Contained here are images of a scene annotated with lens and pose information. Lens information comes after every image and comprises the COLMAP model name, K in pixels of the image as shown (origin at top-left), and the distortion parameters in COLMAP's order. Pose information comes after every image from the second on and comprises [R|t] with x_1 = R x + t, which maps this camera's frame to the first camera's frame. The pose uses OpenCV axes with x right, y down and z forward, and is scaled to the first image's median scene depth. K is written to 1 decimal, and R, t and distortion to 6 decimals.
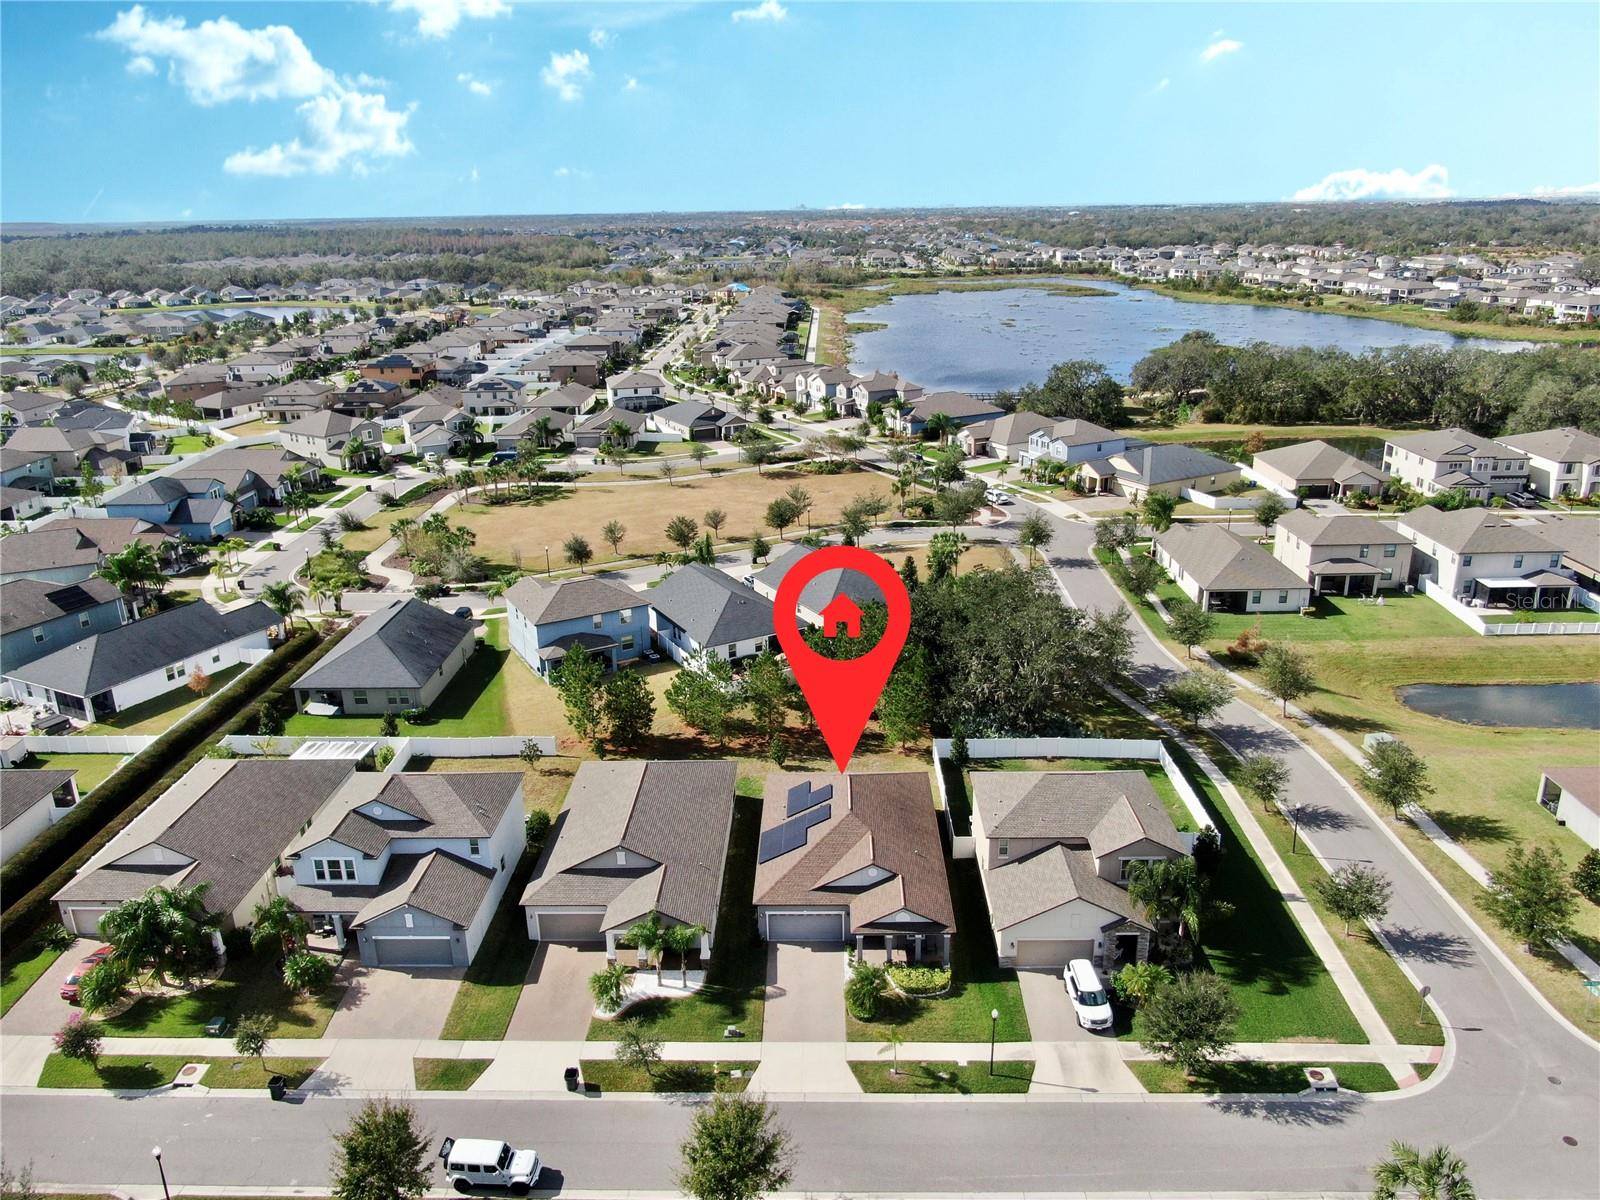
lens RADIAL K [[1157.7, 0, 800.0], [0, 1157.7, 600.0], [0, 0, 1]] dist [-0.020710, 0.000622]
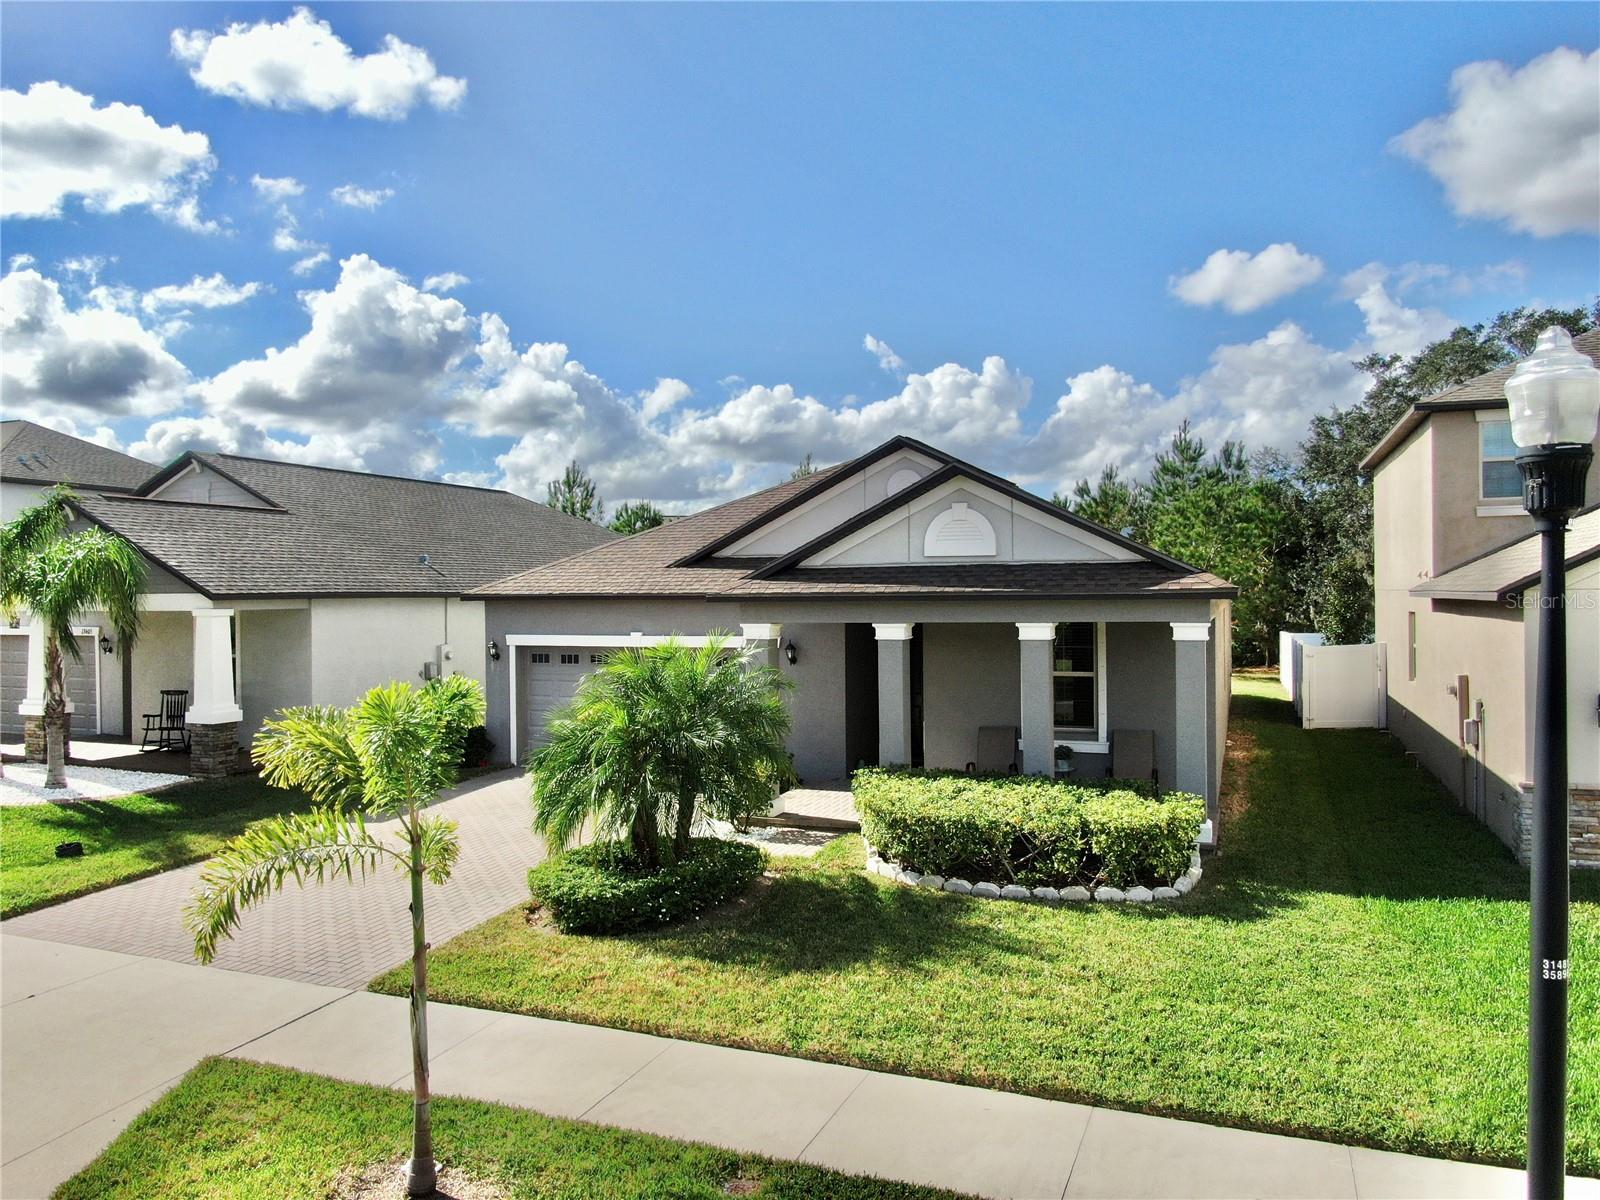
lens RADIAL K [[1157.7, 0, 800.0], [0, 1157.7, 600.0], [0, 0, 1]] dist [-0.020710, 0.000622]
pose [[0.939815, 0.012575, -0.341451, 0.132654], [-0.119327, 0.948480, -0.293508, 0.350126], [0.320169, 0.316588, 0.892896, 0.819626]]
